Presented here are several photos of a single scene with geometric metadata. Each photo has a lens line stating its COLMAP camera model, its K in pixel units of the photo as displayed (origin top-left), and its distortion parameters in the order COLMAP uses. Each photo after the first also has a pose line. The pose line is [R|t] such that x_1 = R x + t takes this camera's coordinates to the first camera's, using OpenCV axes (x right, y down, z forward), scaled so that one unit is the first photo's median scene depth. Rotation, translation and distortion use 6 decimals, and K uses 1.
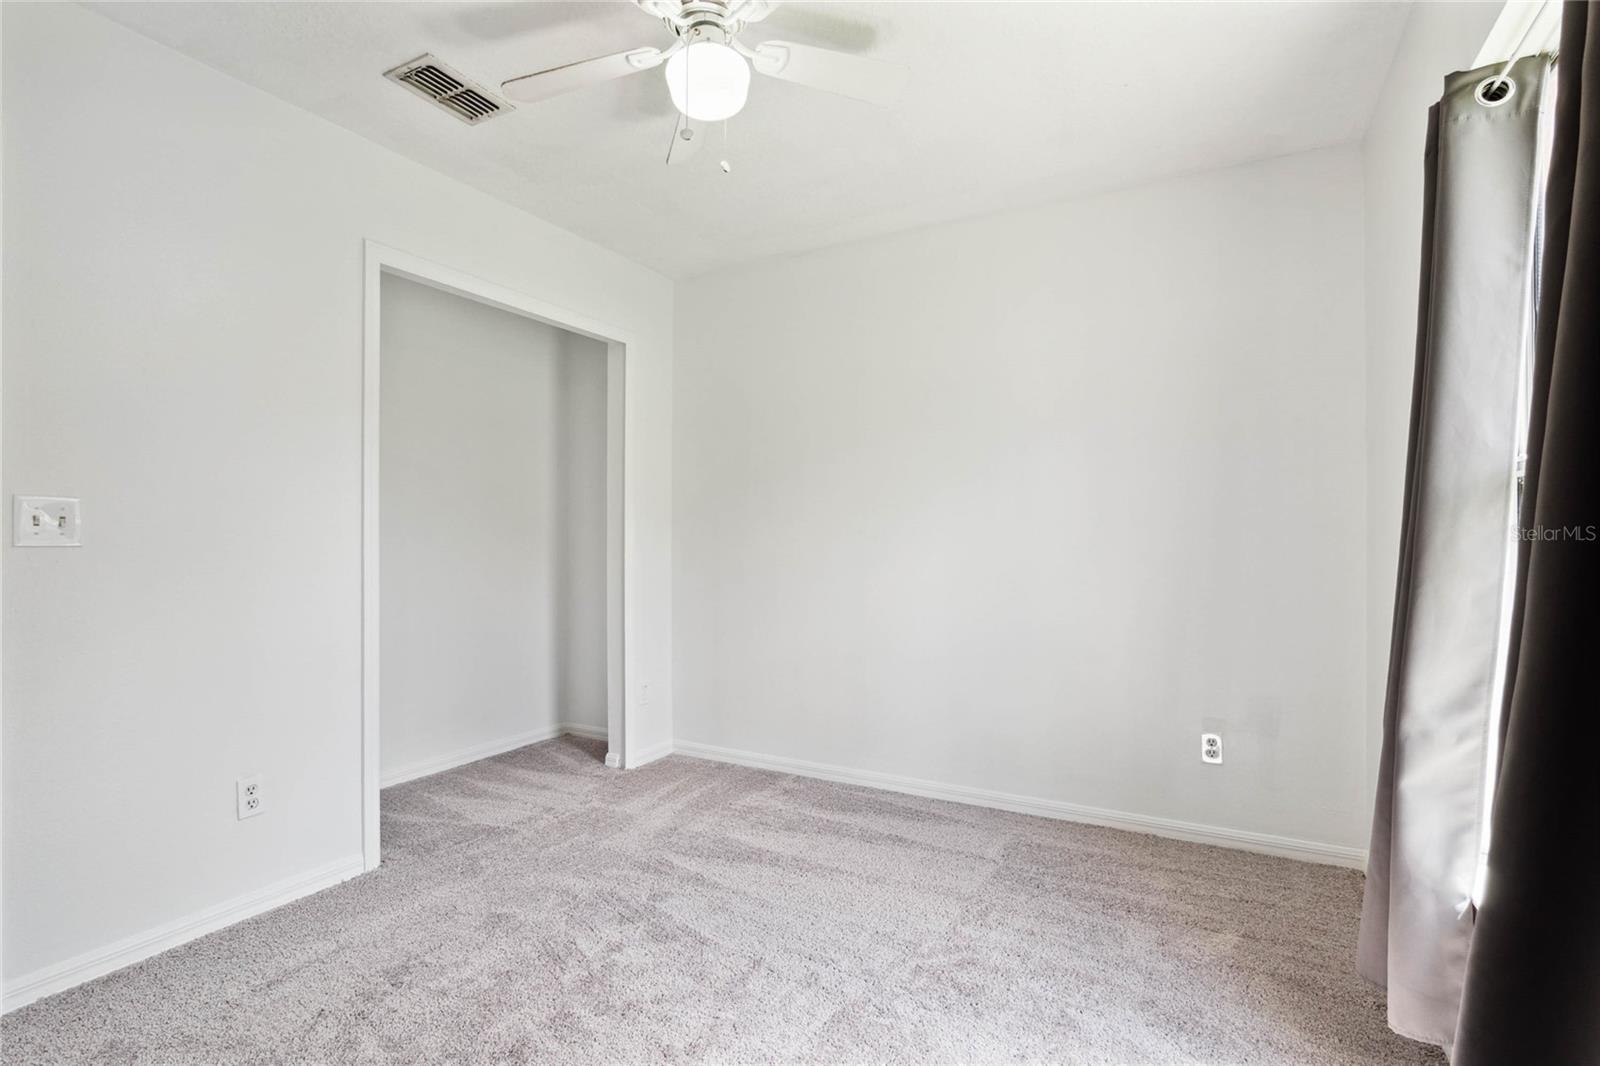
lens RADIAL K [[748.6, 0, 800.3], [0, 748.6, 546.1], [0, 0, 1]] dist [-0.023067, 0.007087]
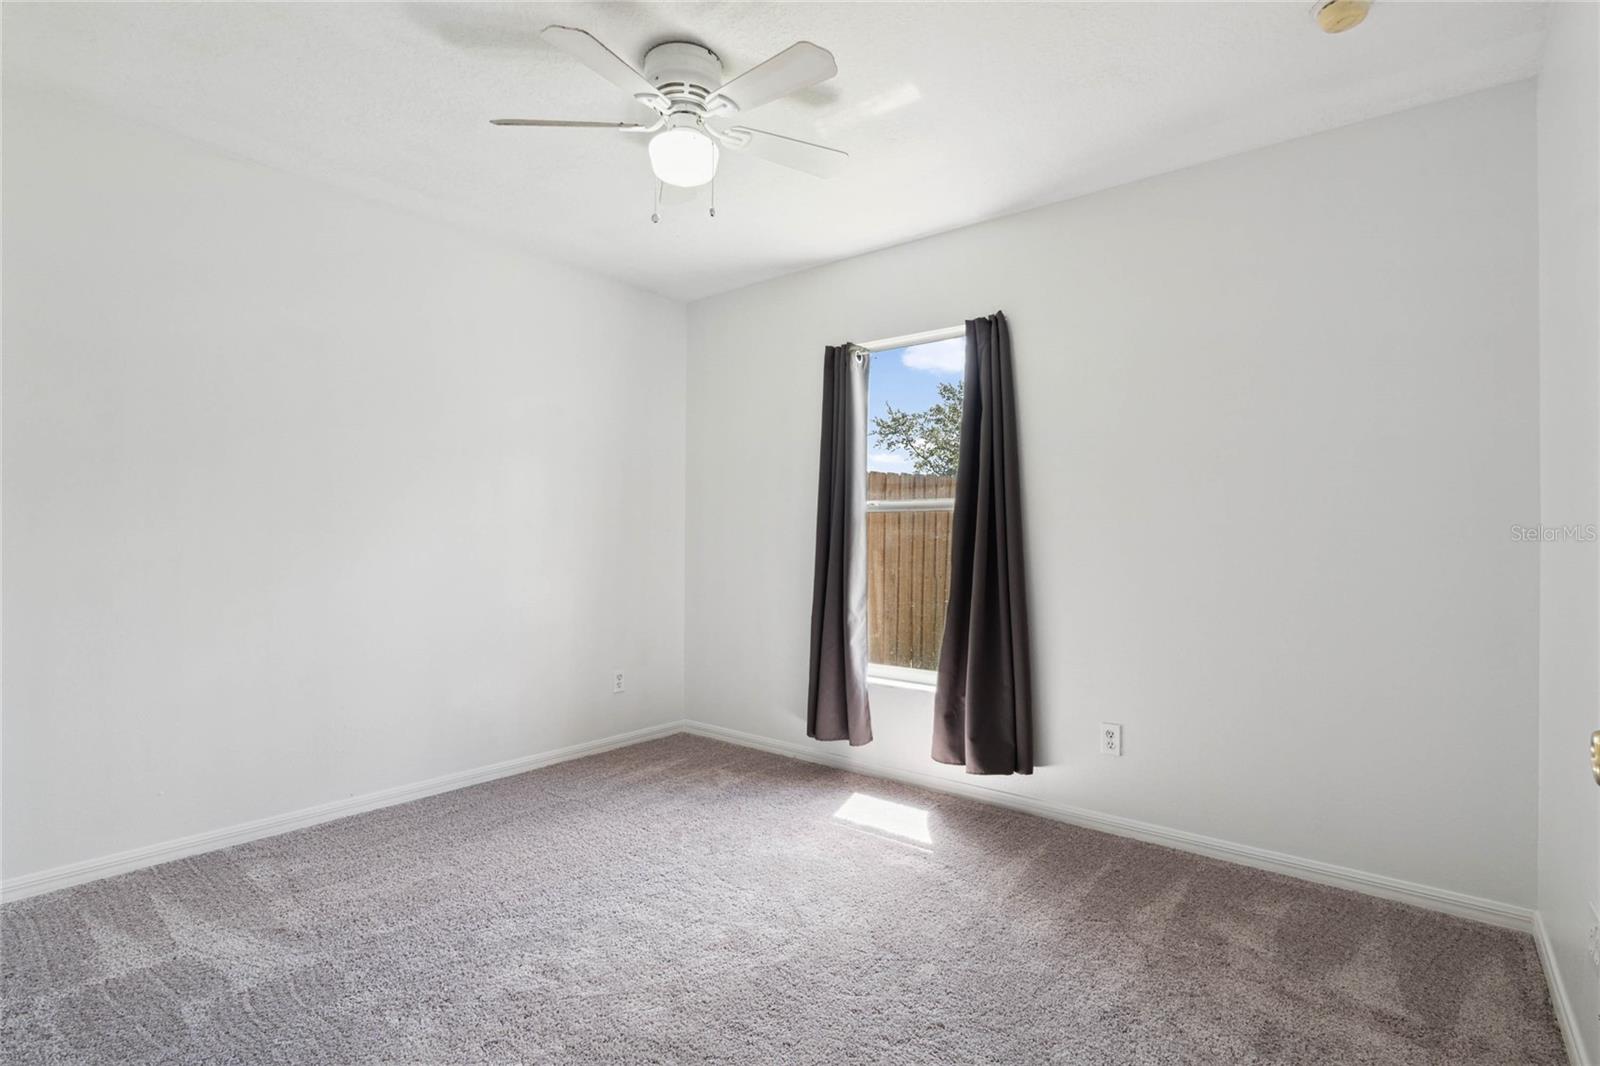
lens RADIAL K [[748.6, 0, 800.3], [0, 748.6, 546.1], [0, 0, 1]] dist [-0.023067, 0.007087]
pose [[0.211702, -0.021570, 0.977096, -0.950872], [0.001133, 0.999761, 0.021825, -0.027554], [-0.977334, -0.003514, 0.211676, 0.419262]]
